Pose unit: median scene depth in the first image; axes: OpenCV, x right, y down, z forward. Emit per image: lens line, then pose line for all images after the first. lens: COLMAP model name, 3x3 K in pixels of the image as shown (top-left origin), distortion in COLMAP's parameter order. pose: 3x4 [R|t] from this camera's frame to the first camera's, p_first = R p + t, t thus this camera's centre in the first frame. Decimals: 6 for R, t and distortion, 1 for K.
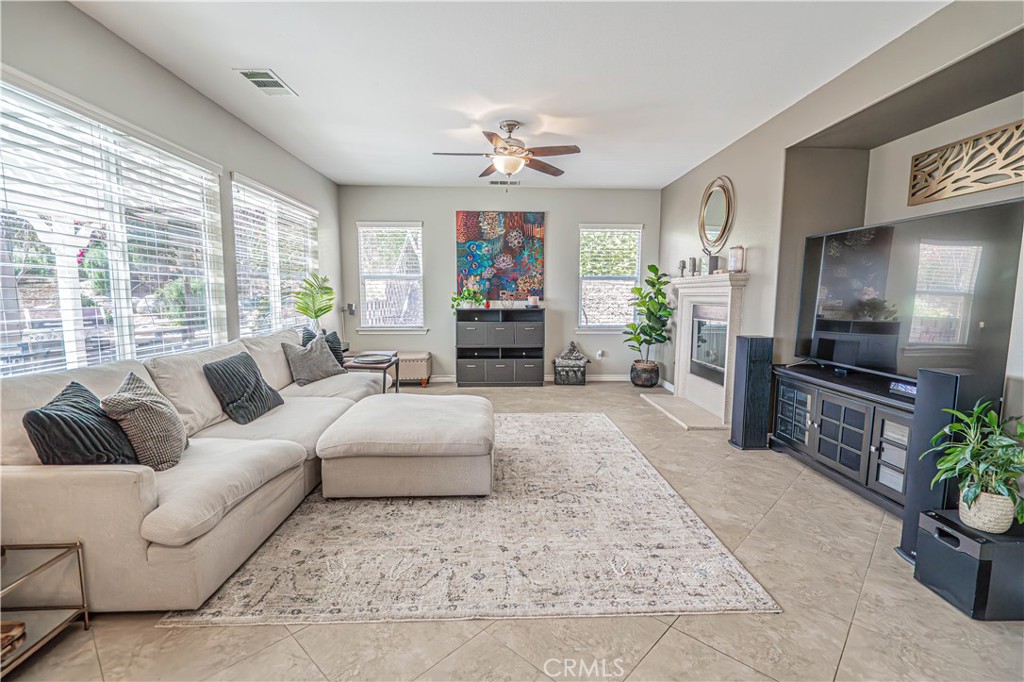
lens RADIAL K [[459.2, 0, 516.7], [0, 459.2, 343.1], [0, 0, 1]] dist [-0.001280, 0.000580]
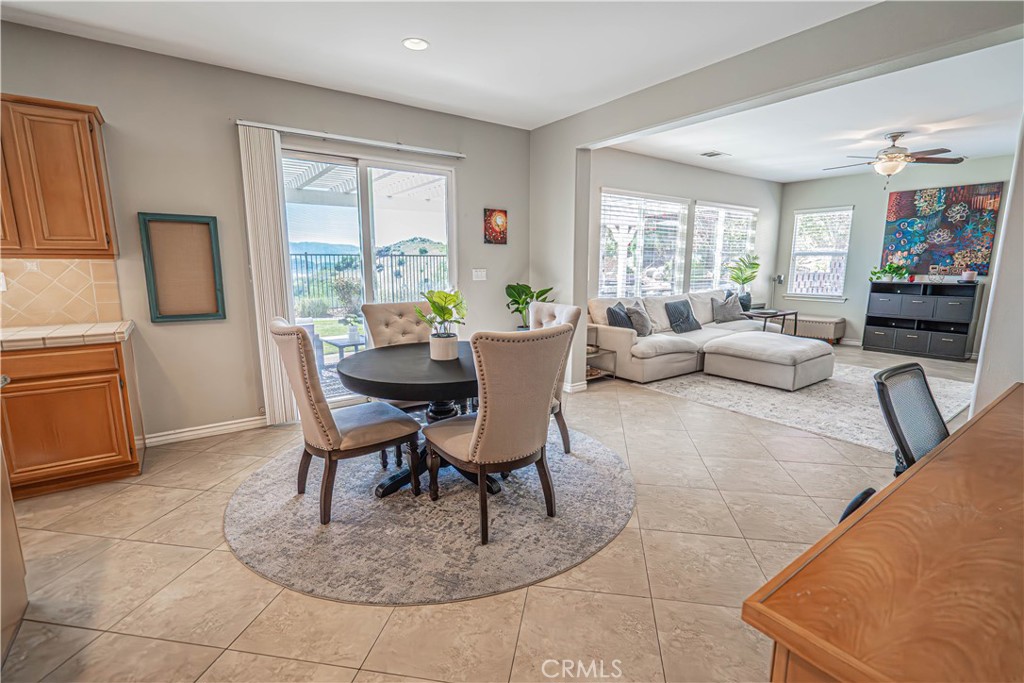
lens RADIAL K [[464.7, 0, 512.0], [0, 464.7, 341.5], [0, 0, 1]] dist [0.000238, 0.000393]
pose [[0.541960, 0.138557, -0.828904, 0.359119], [-0.088271, 0.990245, 0.107812, 0.026588], [0.835756, 0.014738, 0.548903, -0.372783]]
